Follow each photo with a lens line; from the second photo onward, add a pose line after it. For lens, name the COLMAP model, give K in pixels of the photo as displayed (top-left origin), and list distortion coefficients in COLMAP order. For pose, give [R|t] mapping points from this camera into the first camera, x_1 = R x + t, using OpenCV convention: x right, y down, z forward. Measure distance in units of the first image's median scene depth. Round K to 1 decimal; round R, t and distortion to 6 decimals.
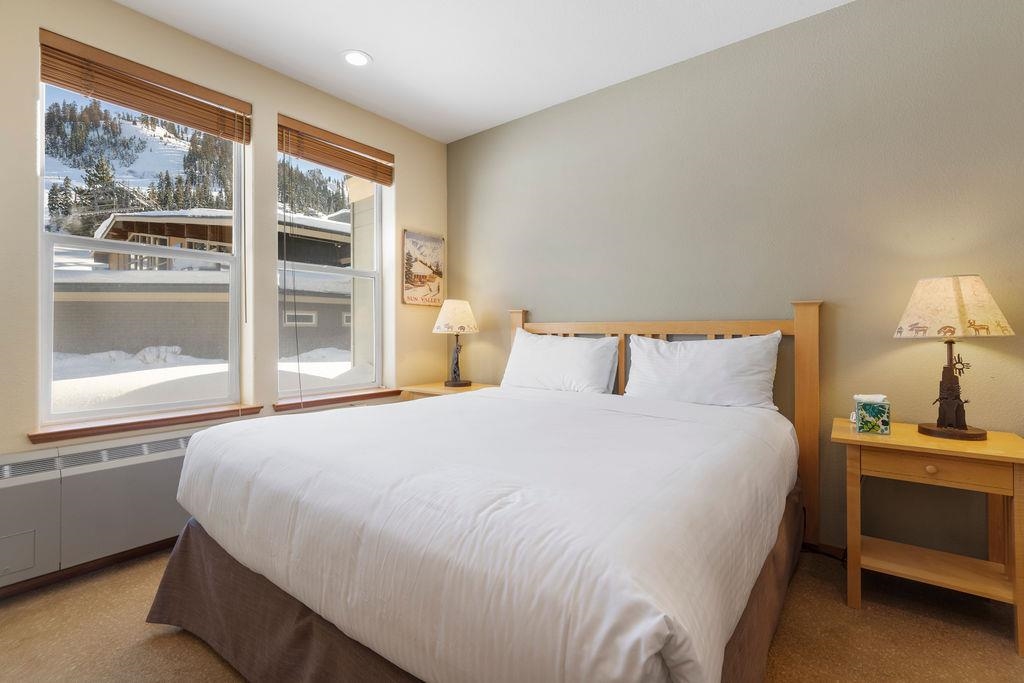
lens RADIAL K [[460.2, 0, 508.6], [0, 460.2, 325.7], [0, 0, 1]] dist [-0.000581, 0.000060]
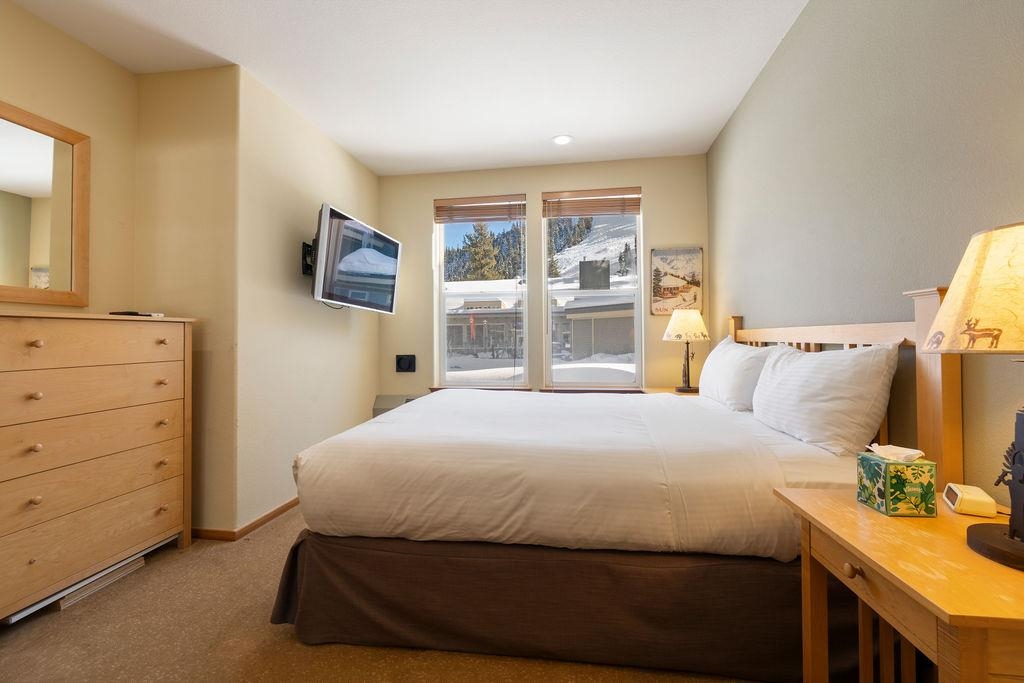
lens RADIAL K [[458.7, 0, 512.7], [0, 458.7, 339.6], [0, 0, 1]] dist [-0.000624, 0.000860]
pose [[0.470946, 0.000023, -0.882162, 0.604450], [0.010453, 0.999930, 0.005606, 0.002978], [0.882100, -0.011861, 0.470912, 0.167025]]
